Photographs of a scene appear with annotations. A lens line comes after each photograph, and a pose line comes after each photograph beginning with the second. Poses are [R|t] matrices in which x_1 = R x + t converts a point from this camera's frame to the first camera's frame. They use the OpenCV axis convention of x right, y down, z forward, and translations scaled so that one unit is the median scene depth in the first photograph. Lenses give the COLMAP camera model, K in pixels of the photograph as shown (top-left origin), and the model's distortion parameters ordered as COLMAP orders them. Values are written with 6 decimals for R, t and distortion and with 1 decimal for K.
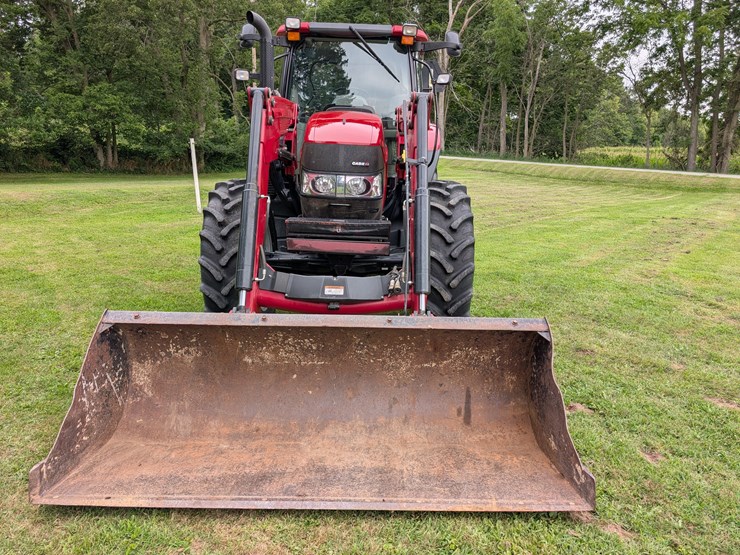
lens RADIAL K [[533.0, 0, 373.3], [0, 533.0, 275.8], [0, 0, 1]] dist [0.019003, -0.002098]
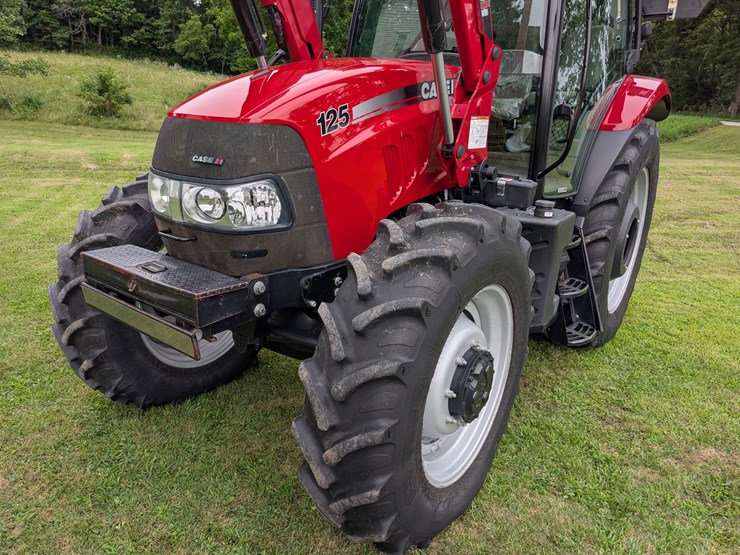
lens RADIAL K [[535.7, 0, 358.1], [0, 535.7, 284.4], [0, 0, 1]] dist [0.008679, -0.000165]
pose [[0.794582, 0.187535, -0.577469, 0.391259], [-0.149700, 0.982252, 0.113006, -0.170194], [0.588412, -0.003346, 0.808554, 0.669912]]
